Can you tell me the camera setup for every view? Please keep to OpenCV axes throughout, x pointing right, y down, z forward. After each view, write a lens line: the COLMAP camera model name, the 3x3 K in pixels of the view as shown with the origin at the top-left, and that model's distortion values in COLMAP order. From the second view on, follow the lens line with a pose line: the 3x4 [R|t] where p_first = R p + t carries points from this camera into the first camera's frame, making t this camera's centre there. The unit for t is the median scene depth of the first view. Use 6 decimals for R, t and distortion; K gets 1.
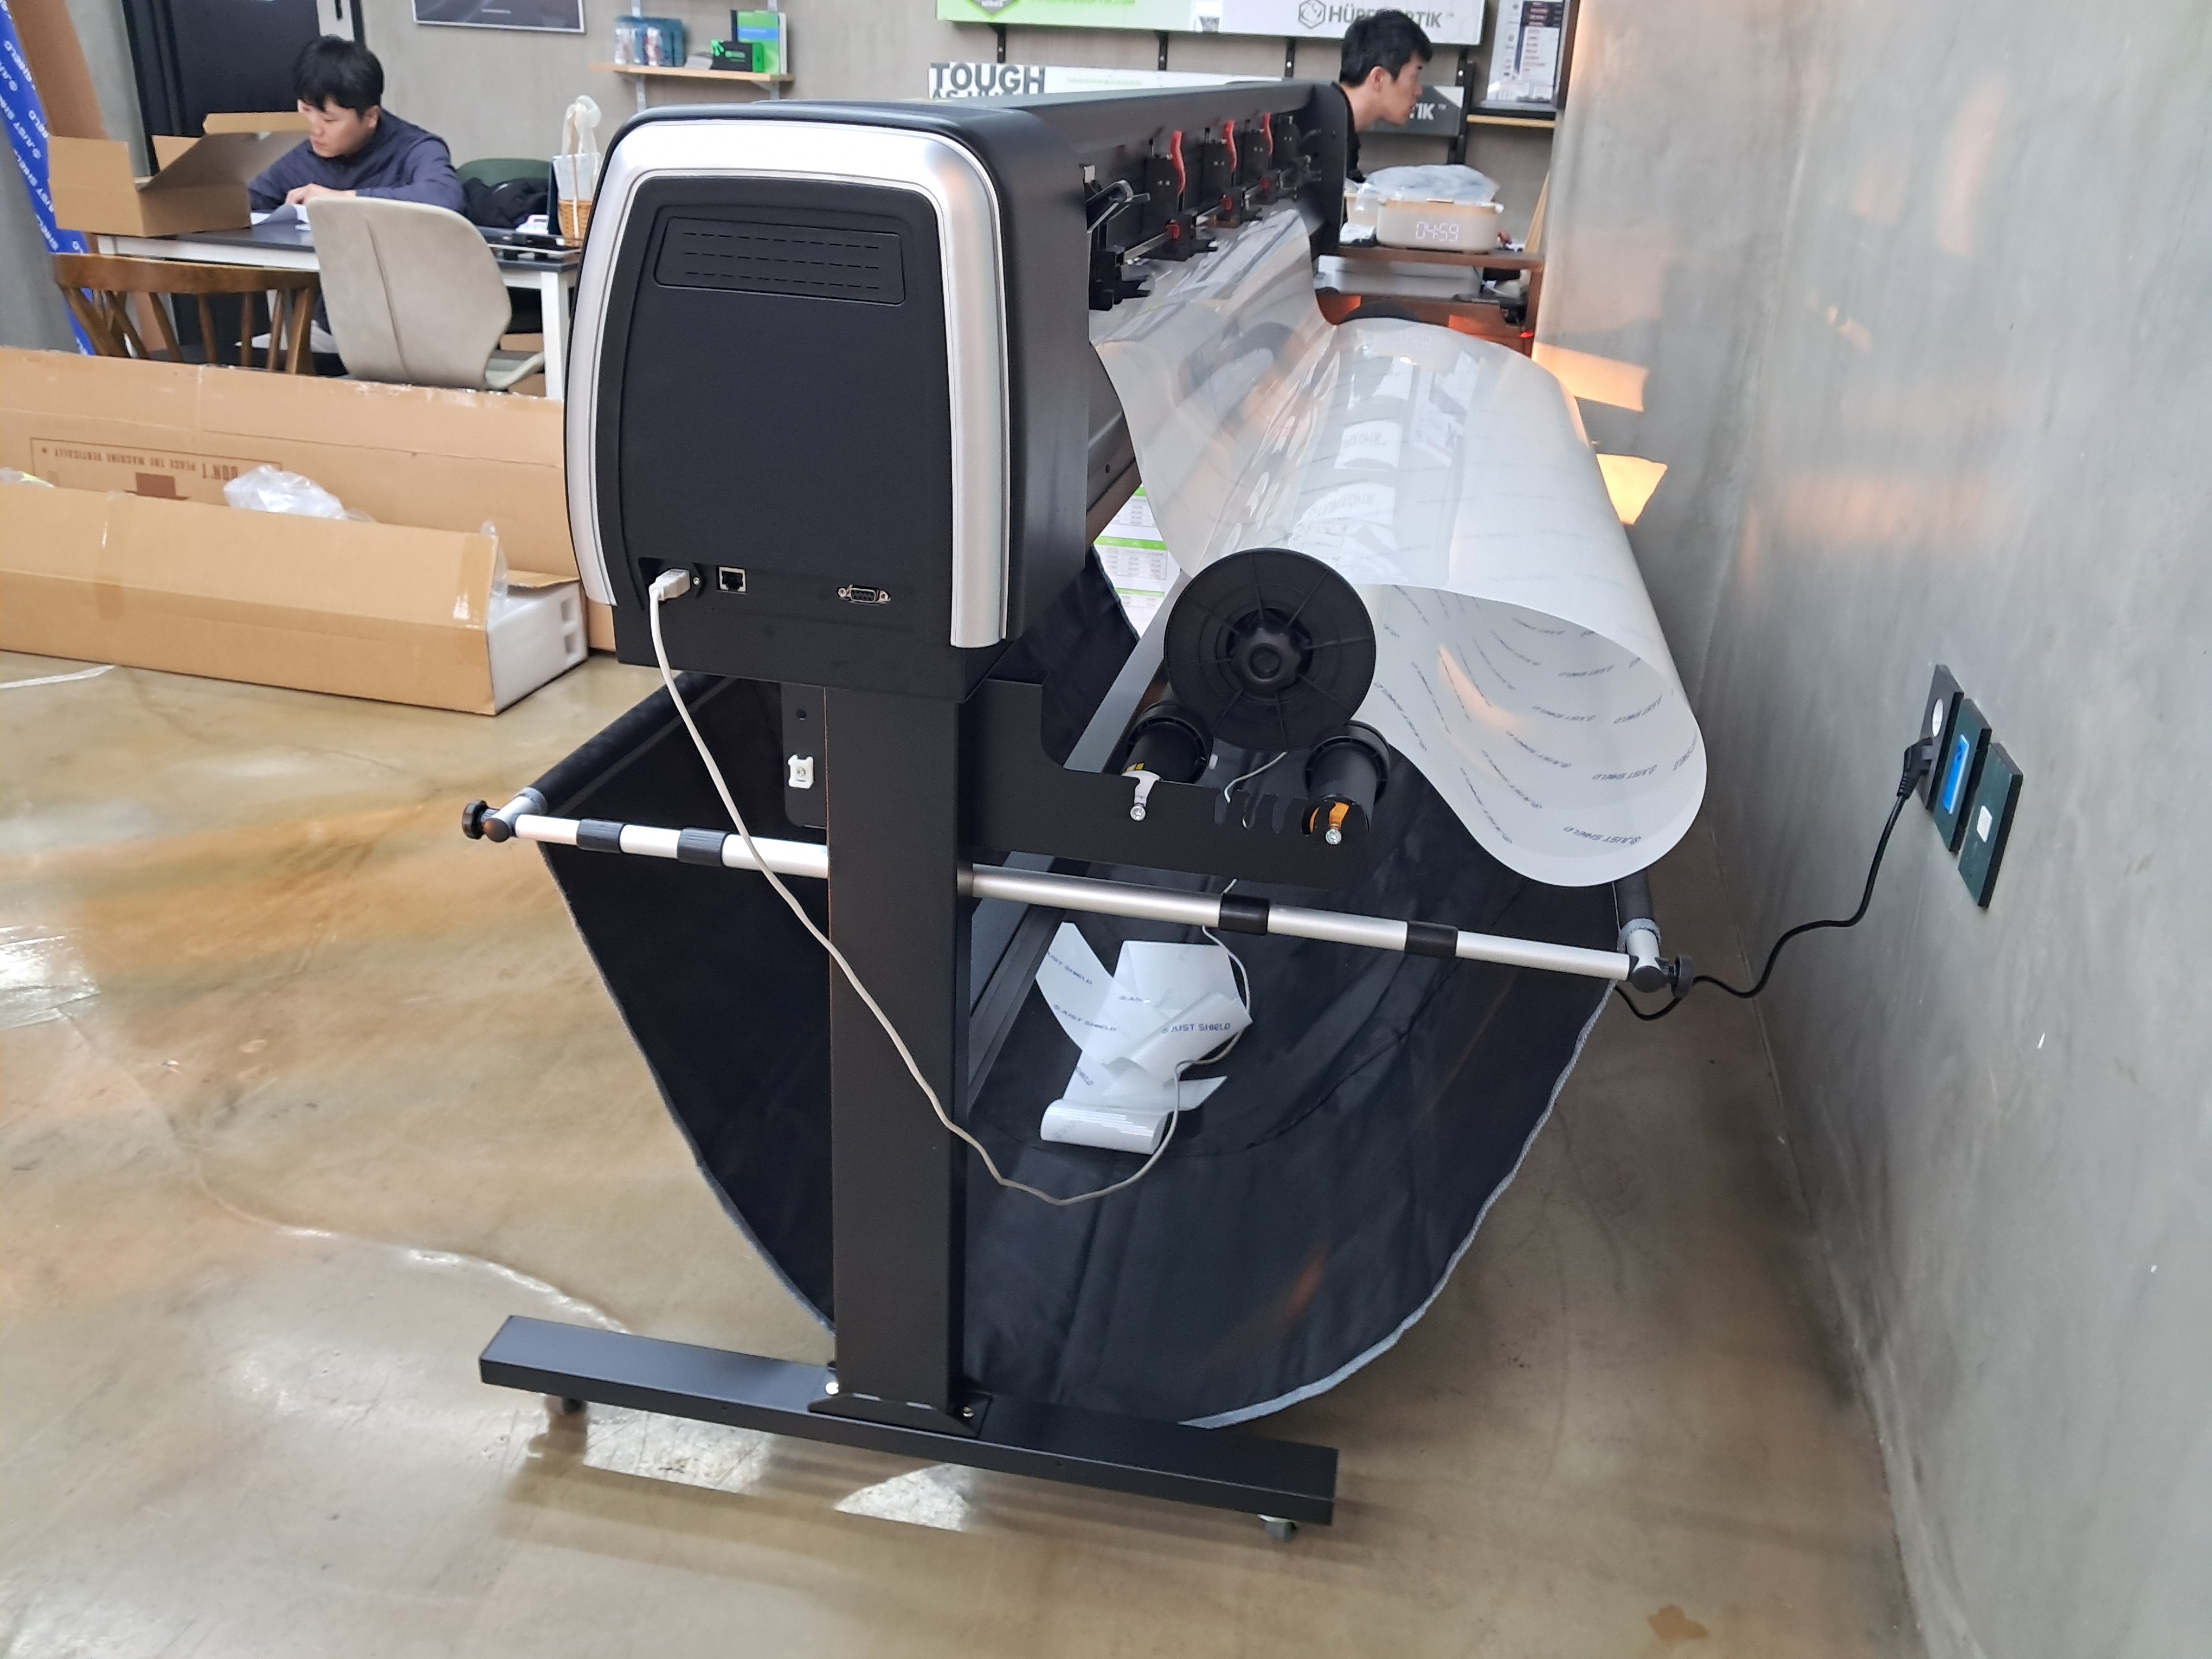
lens RADIAL K [[1742.5, 0, 1105.3], [0, 1742.5, 830.6], [0, 0, 1]] dist [0.083178, 0.000709]
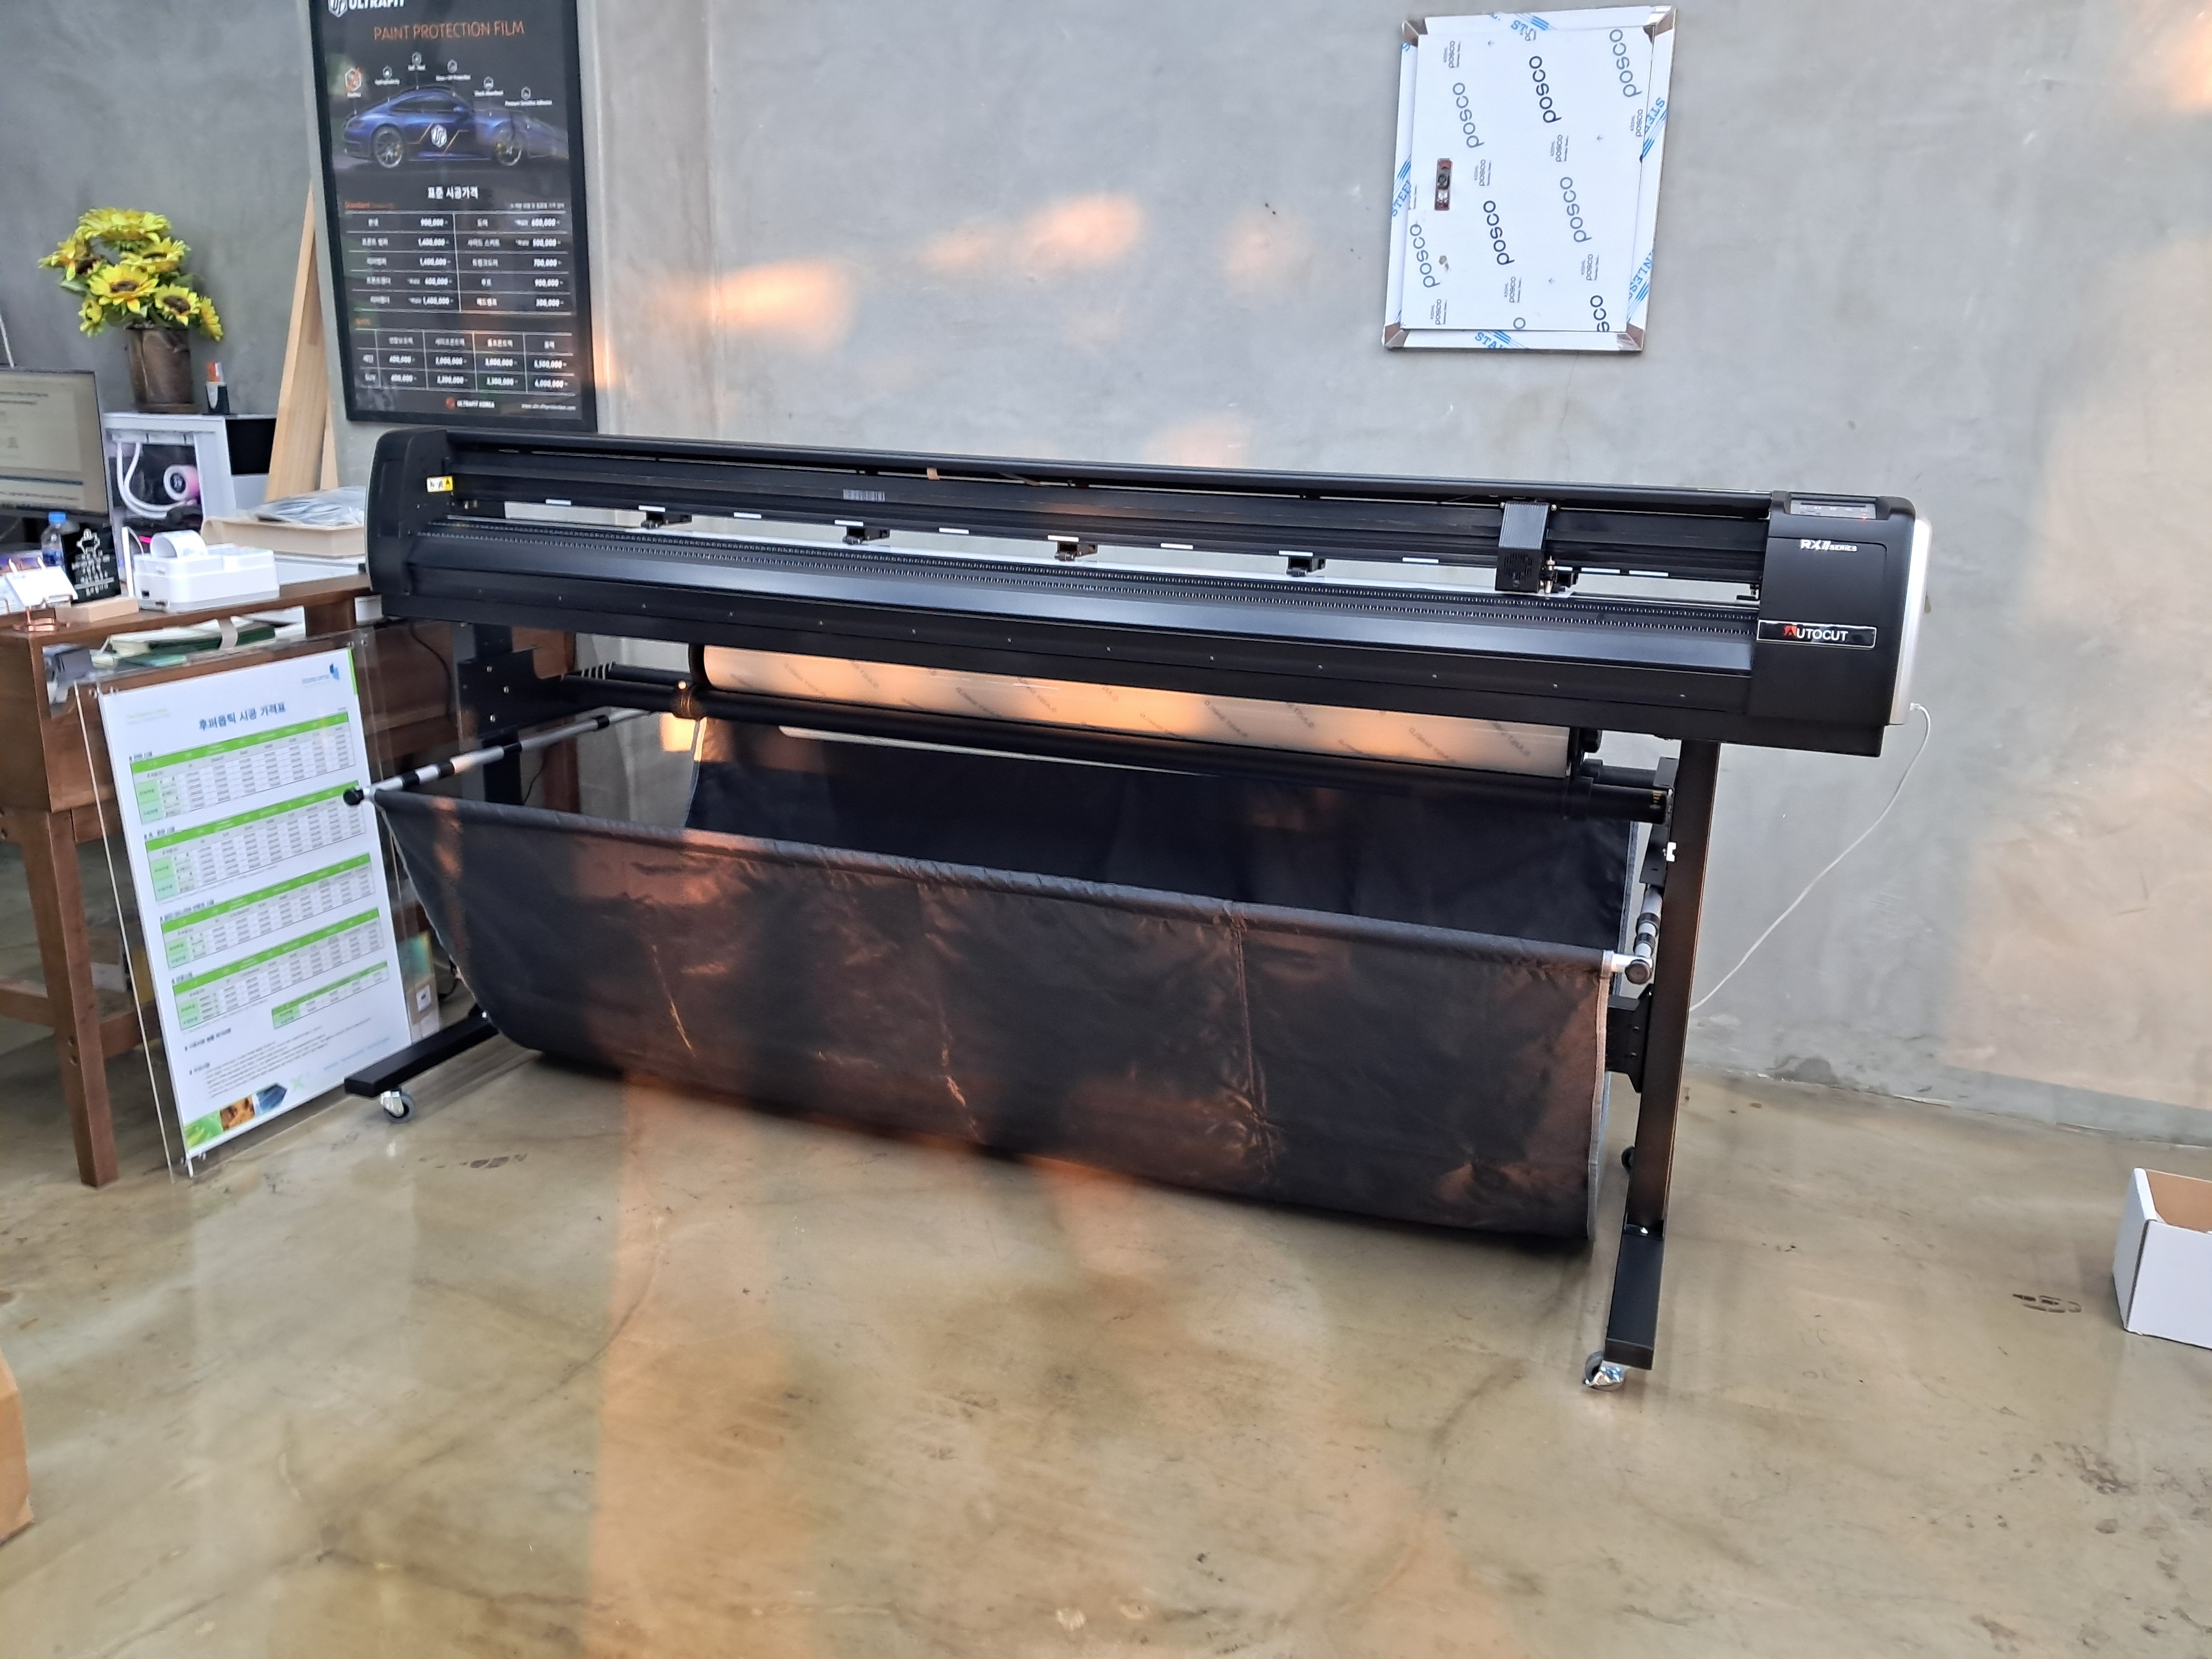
lens RADIAL K [[1742.5, 0, 1104.3], [0, 1742.5, 828.9], [0, 0, 1]] dist [0.083178, 0.000709]
pose [[0.167934, -0.297209, 0.939928, -1.090453], [0.387610, 0.896580, 0.214249, -0.366591], [-0.906398, 0.328346, 0.265768, 0.603069]]
